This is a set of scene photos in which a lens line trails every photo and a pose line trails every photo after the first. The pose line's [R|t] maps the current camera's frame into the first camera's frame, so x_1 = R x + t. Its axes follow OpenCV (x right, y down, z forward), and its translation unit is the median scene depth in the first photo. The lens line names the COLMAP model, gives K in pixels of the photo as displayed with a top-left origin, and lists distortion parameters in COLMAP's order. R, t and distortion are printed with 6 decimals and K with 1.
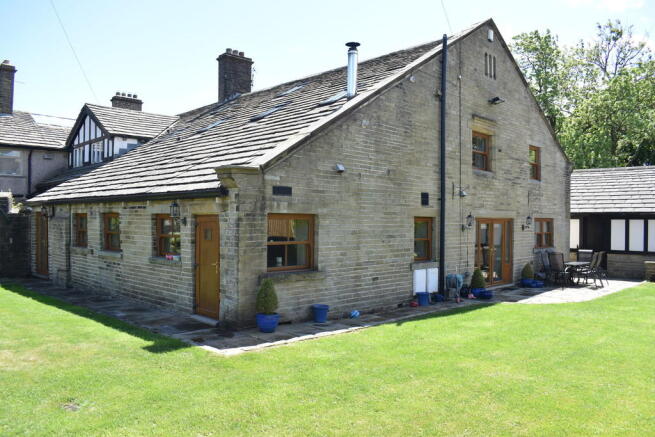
lens RADIAL K [[512.3, 0, 326.8], [0, 512.3, 217.8], [0, 0, 1]] dist [-0.094129, 0.012426]
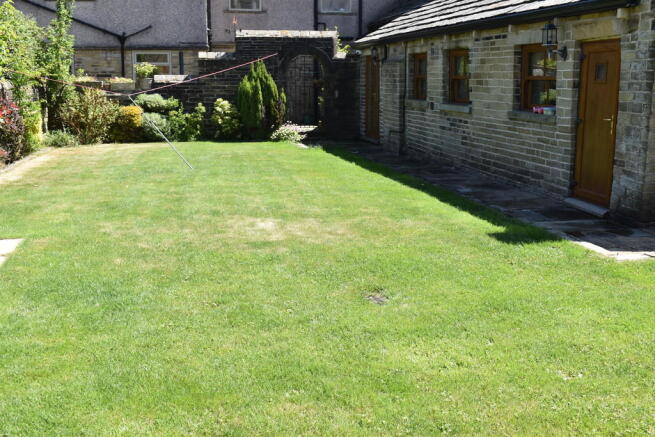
lens RADIAL K [[696.8, 0, 325.6], [0, 696.8, 218.9], [0, 0, 1]] dist [-0.065996, 0.000000]
pose [[0.823719, 0.105223, -0.557149, -0.023192], [0.006291, 0.980873, 0.194548, 0.044927], [0.566963, -0.163758, 0.807302, 0.101832]]
